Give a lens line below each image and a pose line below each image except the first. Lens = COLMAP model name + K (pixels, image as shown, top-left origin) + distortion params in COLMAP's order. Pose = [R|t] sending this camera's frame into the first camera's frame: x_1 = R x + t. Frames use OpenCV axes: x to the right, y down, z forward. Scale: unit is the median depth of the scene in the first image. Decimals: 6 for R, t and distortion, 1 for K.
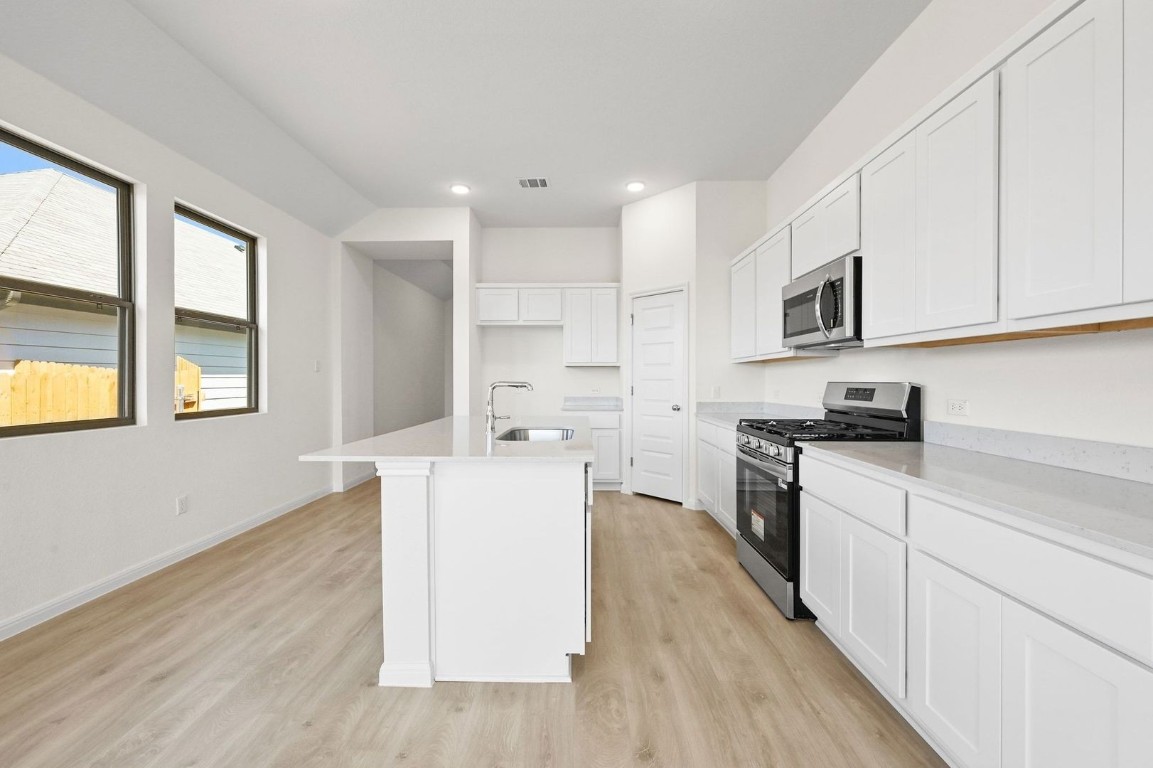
lens RADIAL K [[454.3, 0, 574.8], [0, 454.3, 381.7], [0, 0, 1]] dist [0.000193, 0.000543]
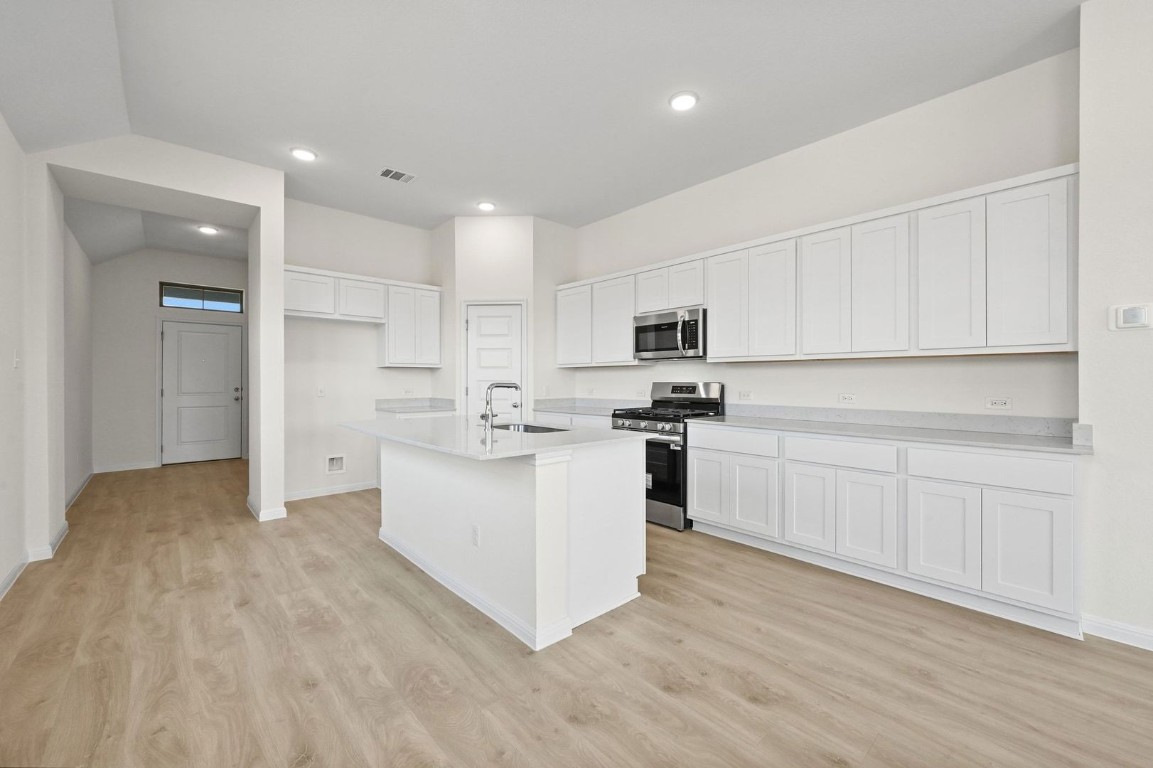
lens RADIAL K [[454.3, 0, 577.1], [0, 454.3, 381.9], [0, 0, 1]] dist [0.000193, 0.000543]
pose [[0.735062, -0.002875, 0.677994, -0.640600], [0.003828, 0.999993, 0.000090, -0.001873], [-0.677989, 0.002529, 0.735068, 0.054458]]
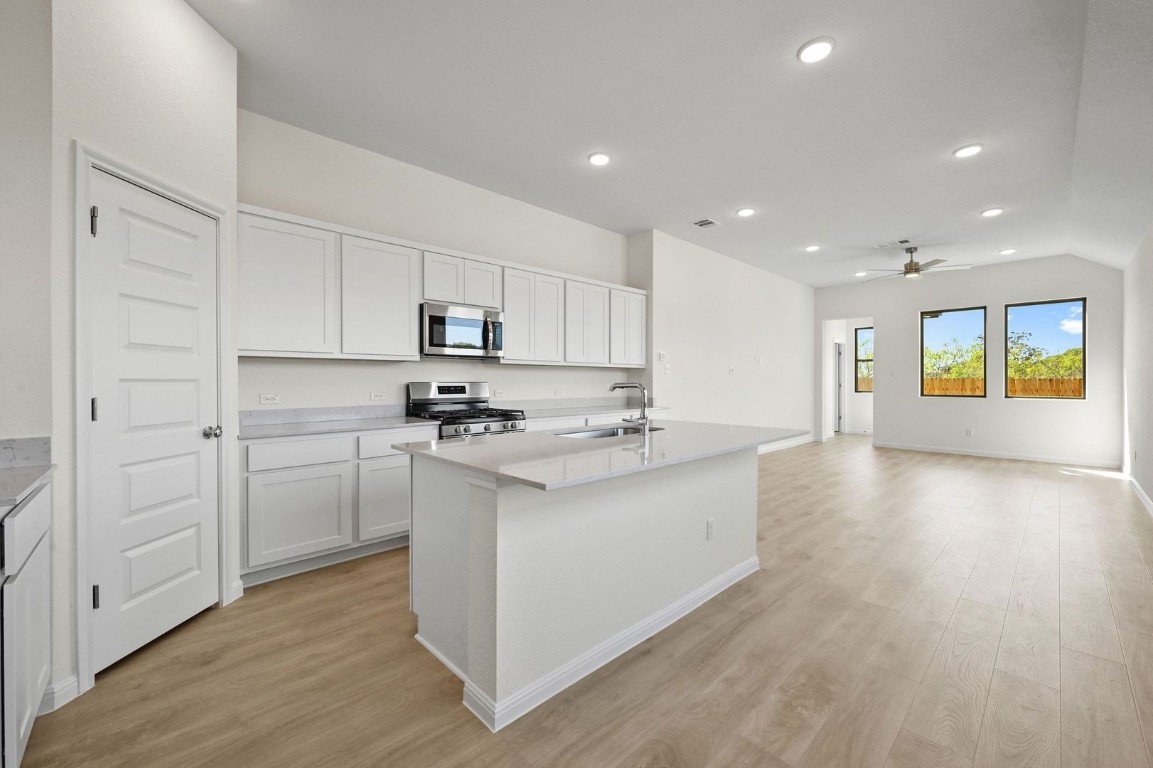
lens RADIAL K [[454.3, 0, 574.7], [0, 454.3, 385.4], [0, 0, 1]] dist [0.000193, 0.000543]
pose [[-0.684645, -0.009048, 0.728820, -0.662516], [0.001347, 0.999906, 0.013679, -0.007143], [-0.728875, 0.010347, -0.684568, 1.486638]]
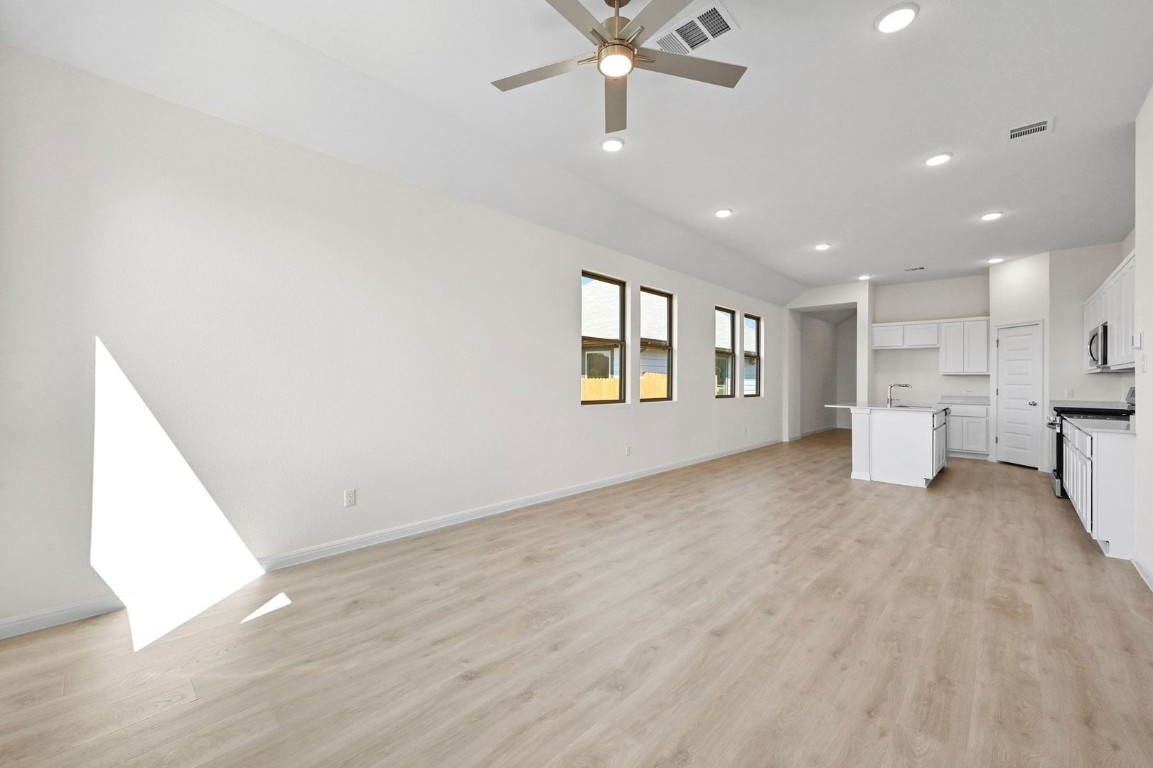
lens RADIAL K [[454.3, 0, 580.4], [0, 454.3, 375.7], [0, 0, 1]] dist [0.000193, 0.000543]
pose [[0.740908, 0.001748, -0.671604, 0.178291], [-0.013286, 0.999839, -0.012055, 0.005871], [0.671475, 0.017855, 0.740812, -1.548440]]
